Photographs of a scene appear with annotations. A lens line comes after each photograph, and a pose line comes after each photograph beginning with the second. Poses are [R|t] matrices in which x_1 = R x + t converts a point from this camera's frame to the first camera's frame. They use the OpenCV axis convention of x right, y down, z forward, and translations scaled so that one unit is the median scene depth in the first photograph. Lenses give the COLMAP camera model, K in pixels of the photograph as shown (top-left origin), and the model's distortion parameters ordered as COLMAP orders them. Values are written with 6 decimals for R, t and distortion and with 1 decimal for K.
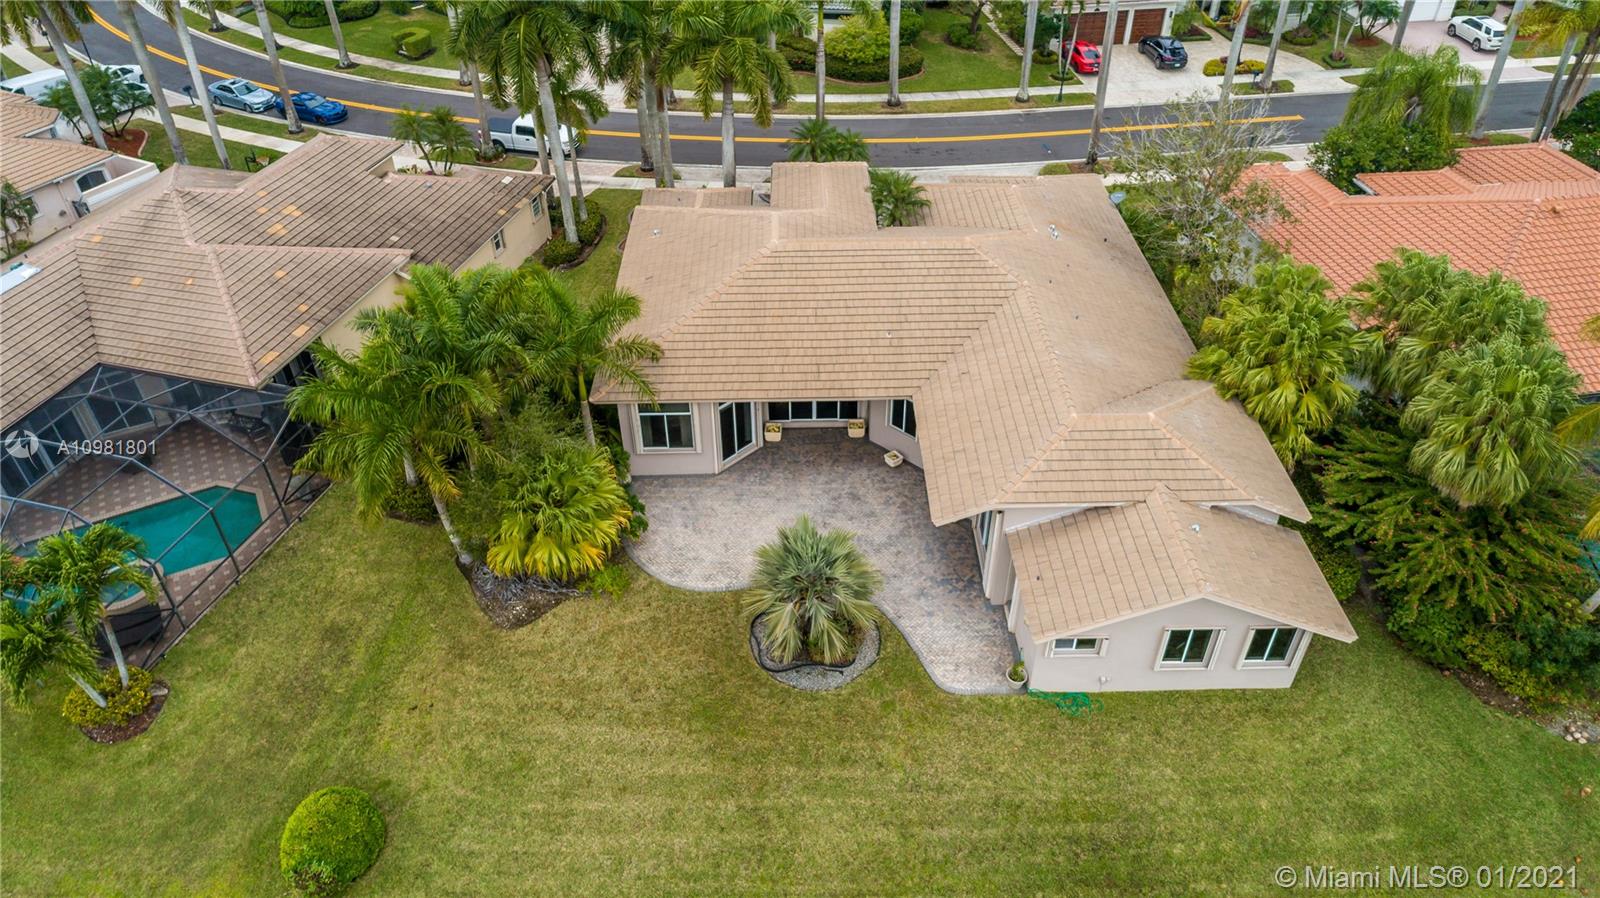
lens RADIAL K [[1067.6, 0, 800.0], [0, 1067.6, 449.0], [0, 0, 1]] dist [-0.011091, 0.000935]
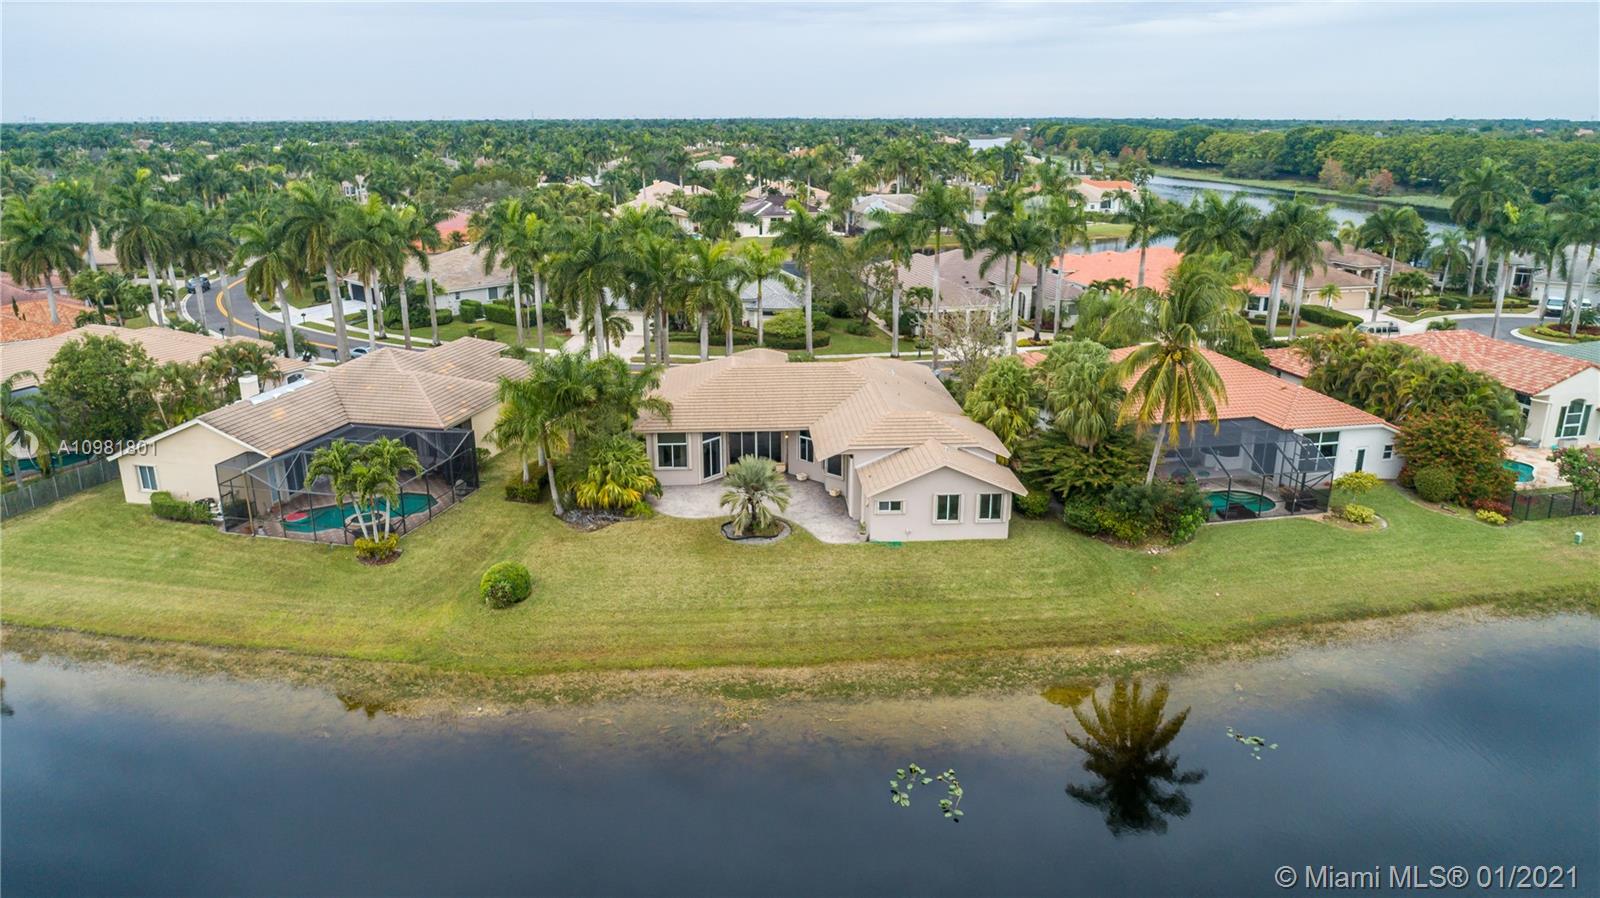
lens RADIAL K [[1067.6, 0, 800.0], [0, 1067.6, 449.0], [0, 0, 1]] dist [-0.011091, 0.000935]
pose [[0.998835, -0.007506, 0.047663, 0.002206], [0.024014, 0.934130, -0.356124, 0.679341], [-0.041850, 0.356854, 0.933222, -0.742617]]
